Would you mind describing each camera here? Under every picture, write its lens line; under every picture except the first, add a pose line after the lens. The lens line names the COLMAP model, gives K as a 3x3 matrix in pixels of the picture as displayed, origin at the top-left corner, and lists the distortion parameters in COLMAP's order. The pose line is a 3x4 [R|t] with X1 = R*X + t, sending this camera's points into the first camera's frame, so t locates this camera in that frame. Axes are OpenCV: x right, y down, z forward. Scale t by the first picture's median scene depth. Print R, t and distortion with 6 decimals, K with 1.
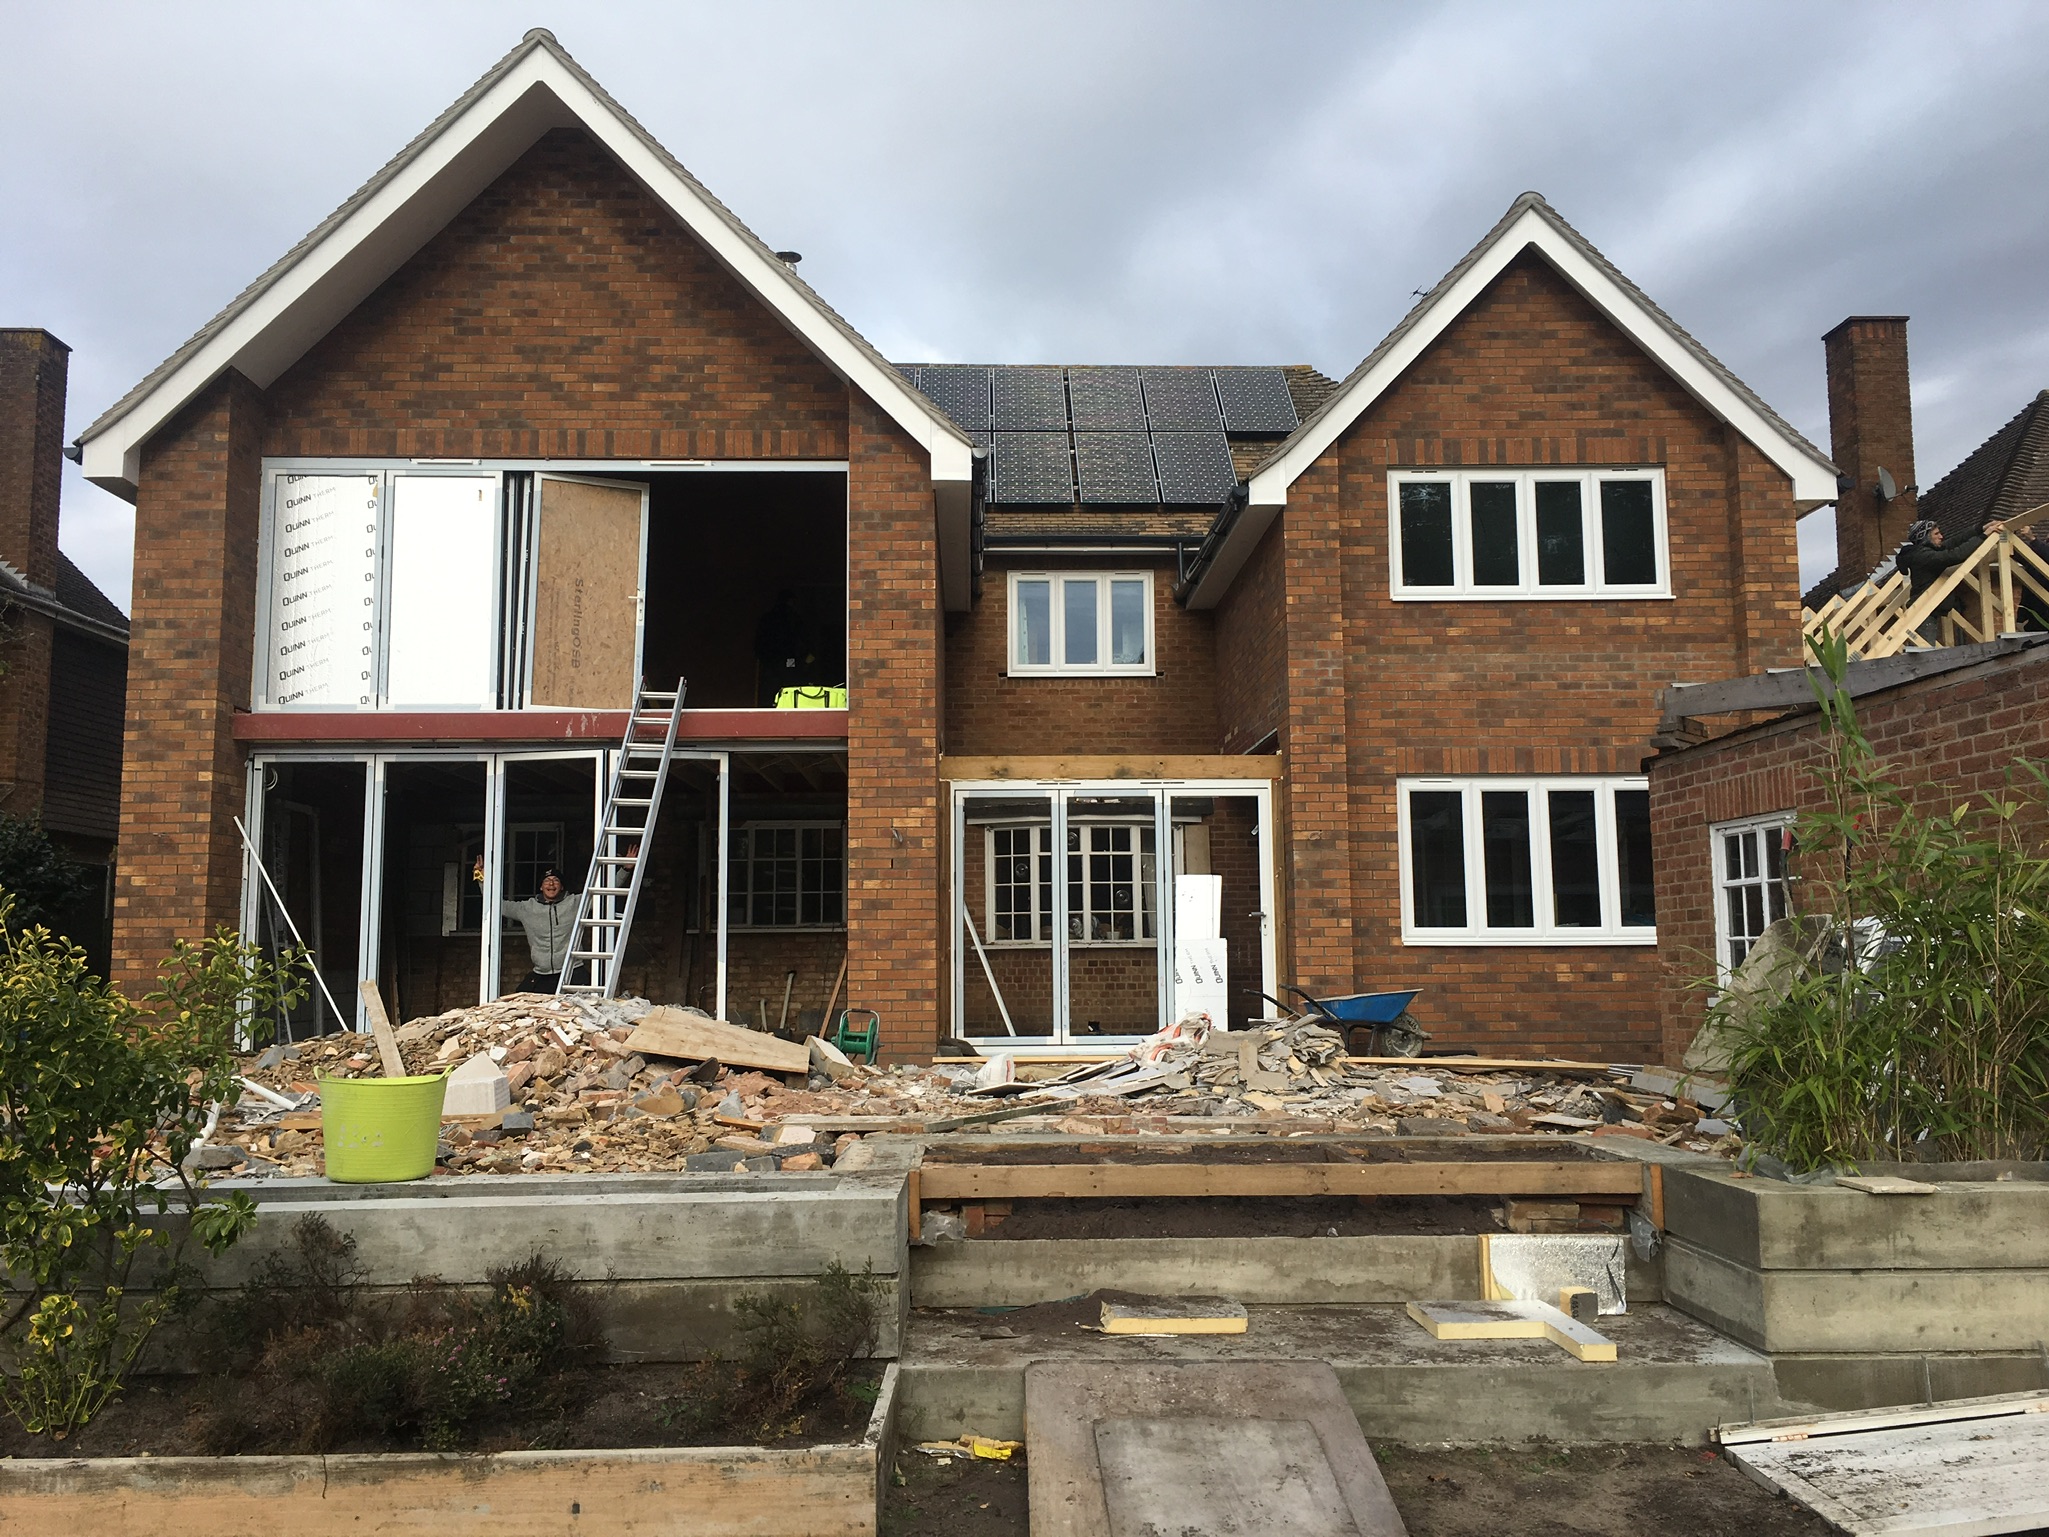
lens RADIAL K [[1733.9, 0, 1023.2], [0, 1733.9, 728.9], [0, 0, 1]] dist [0.082844, -0.111090]
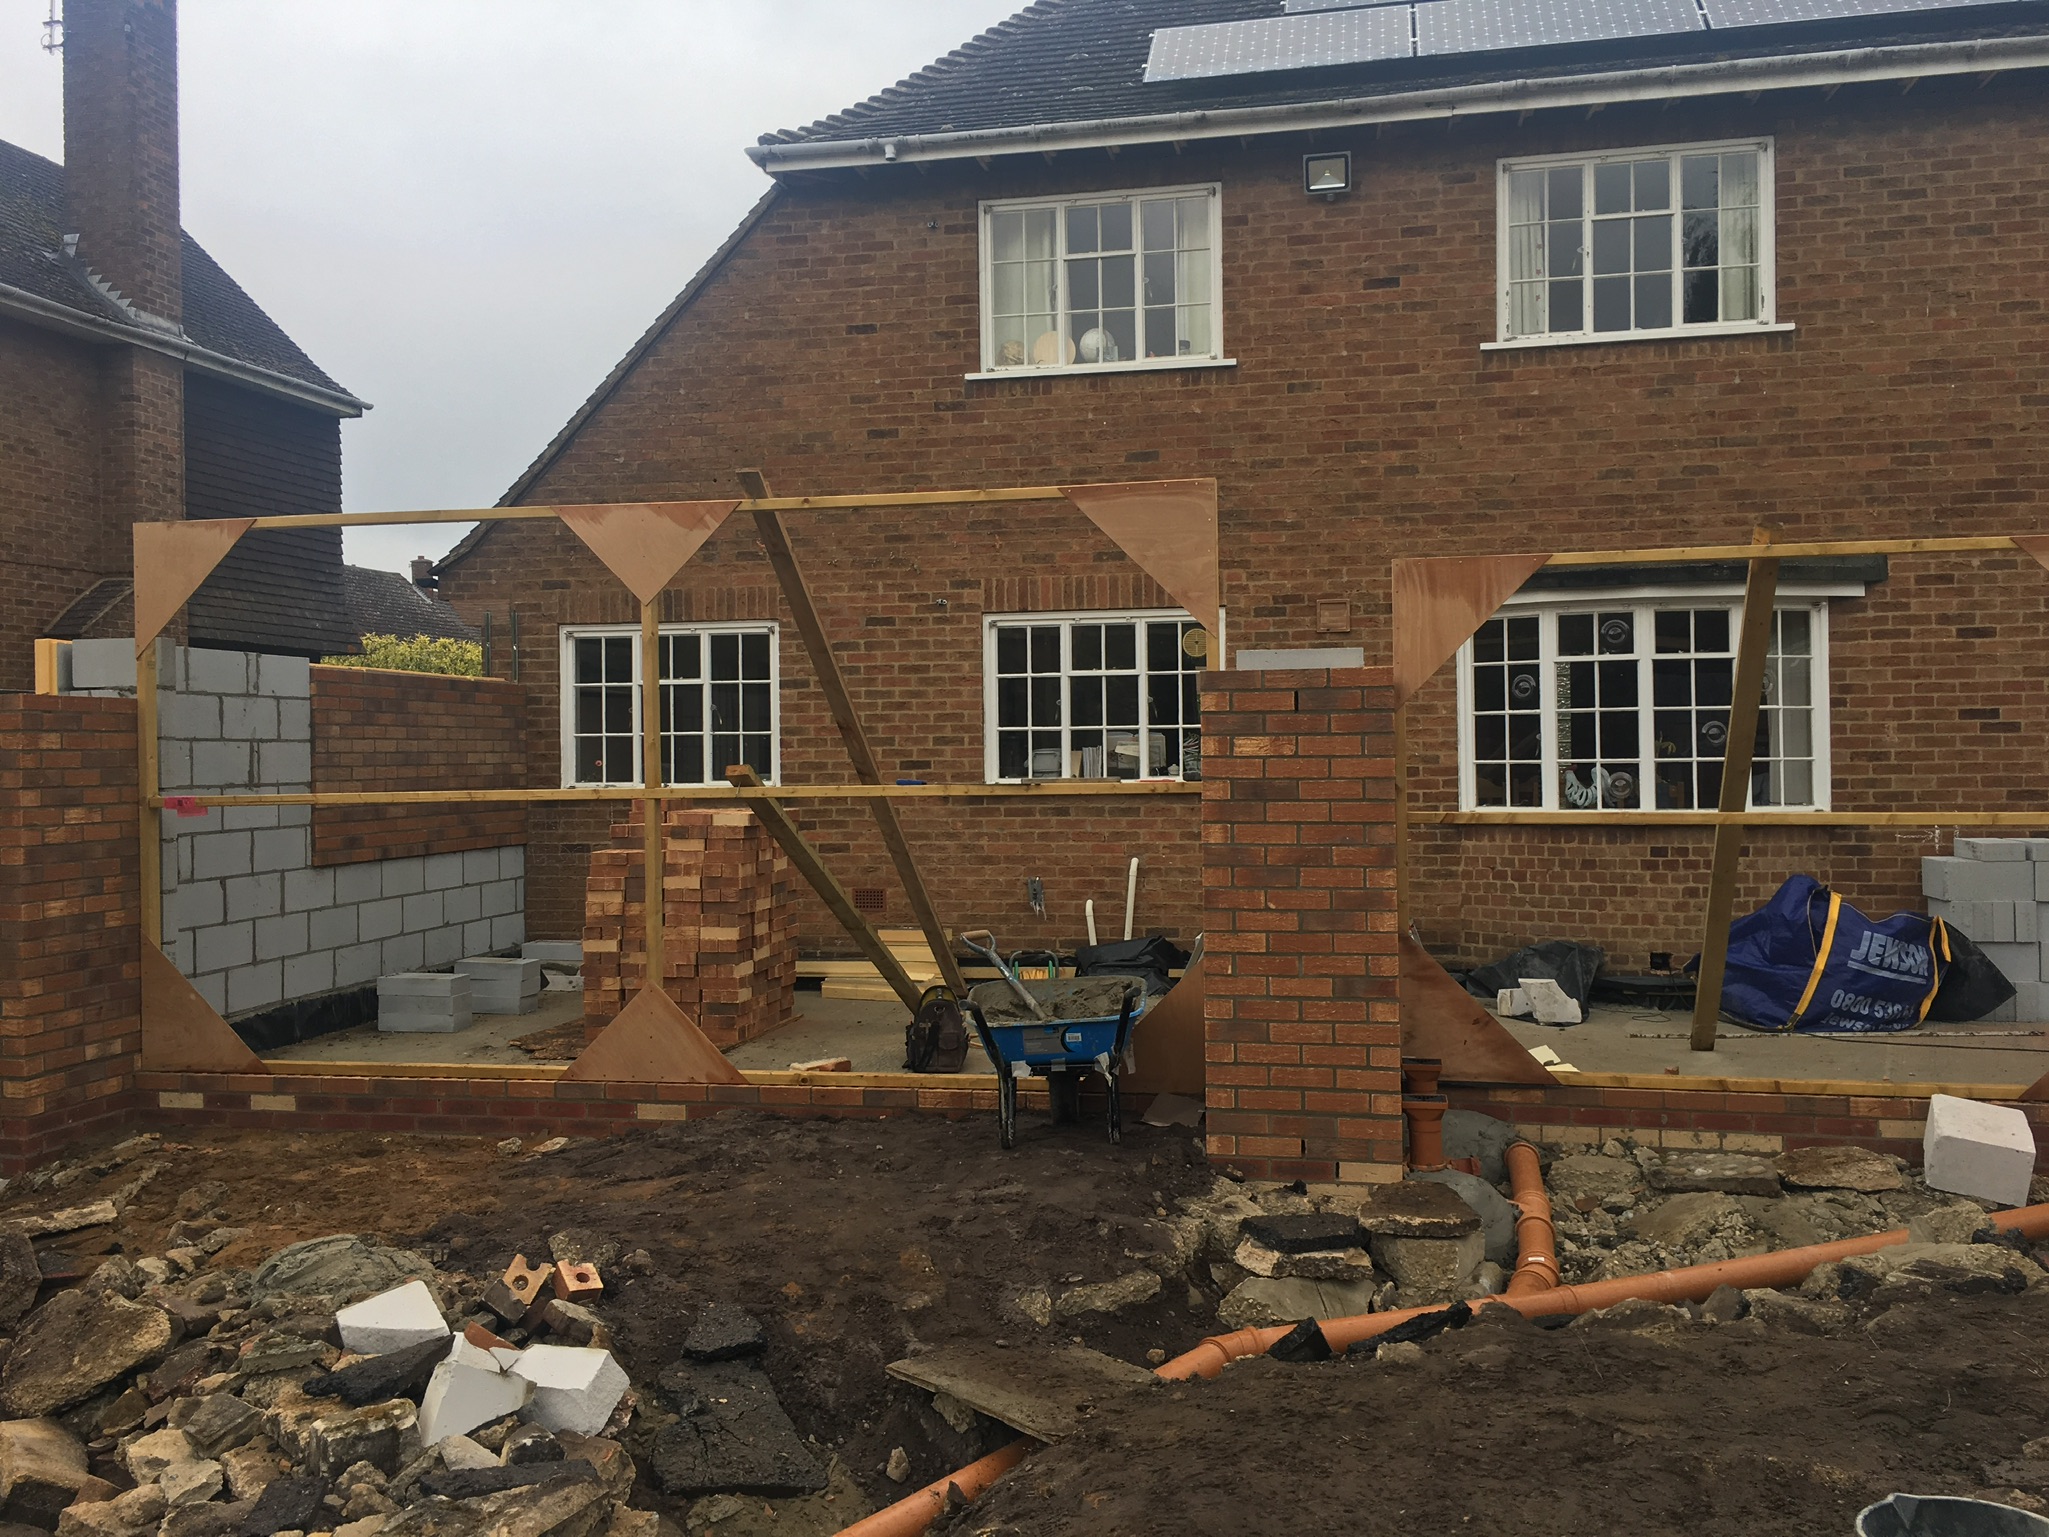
lens RADIAL K [[1733.9, 0, 1016.7], [0, 1733.9, 745.1], [0, 0, 1]] dist [0.082844, -0.111090]
pose [[0.972679, -0.003030, -0.232136, -0.038456], [0.033225, 0.991438, 0.126278, 0.027400], [0.229766, -0.130540, 0.964452, 0.505138]]
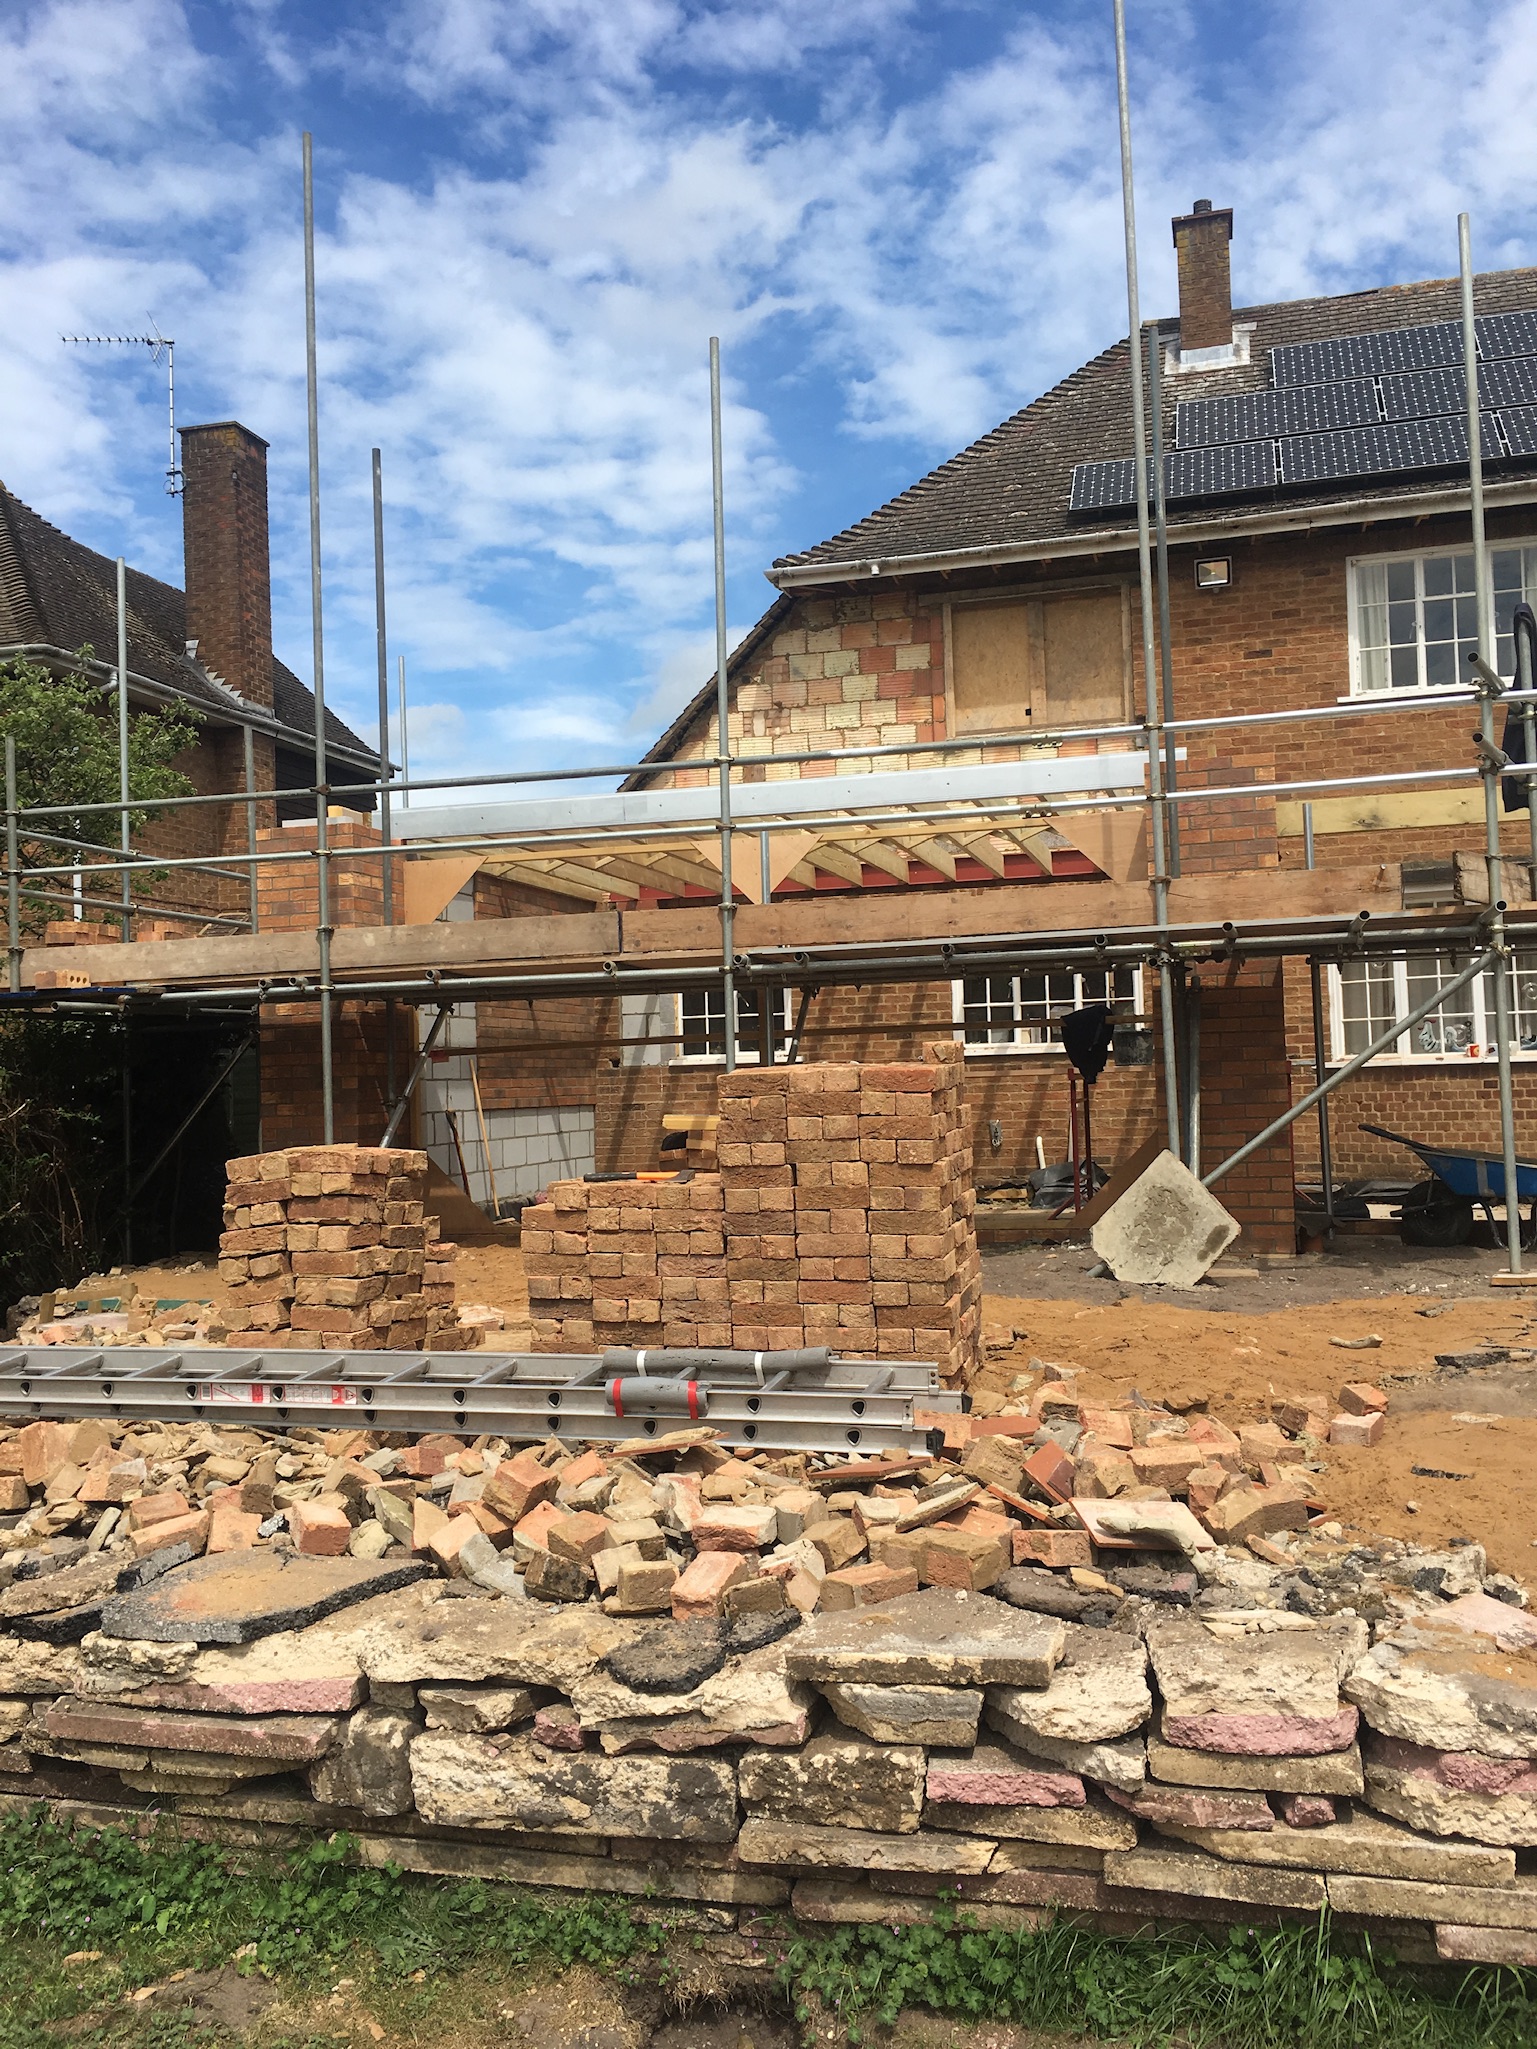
lens RADIAL K [[1733.9, 0, 765.3], [0, 1733.9, 1011.8], [0, 0, 1]] dist [0.082844, -0.111090]
pose [[0.953903, -0.032238, -0.298380, -0.037164], [0.060823, 0.994349, 0.087013, 0.027475], [0.293889, -0.101151, 0.950473, 0.261524]]
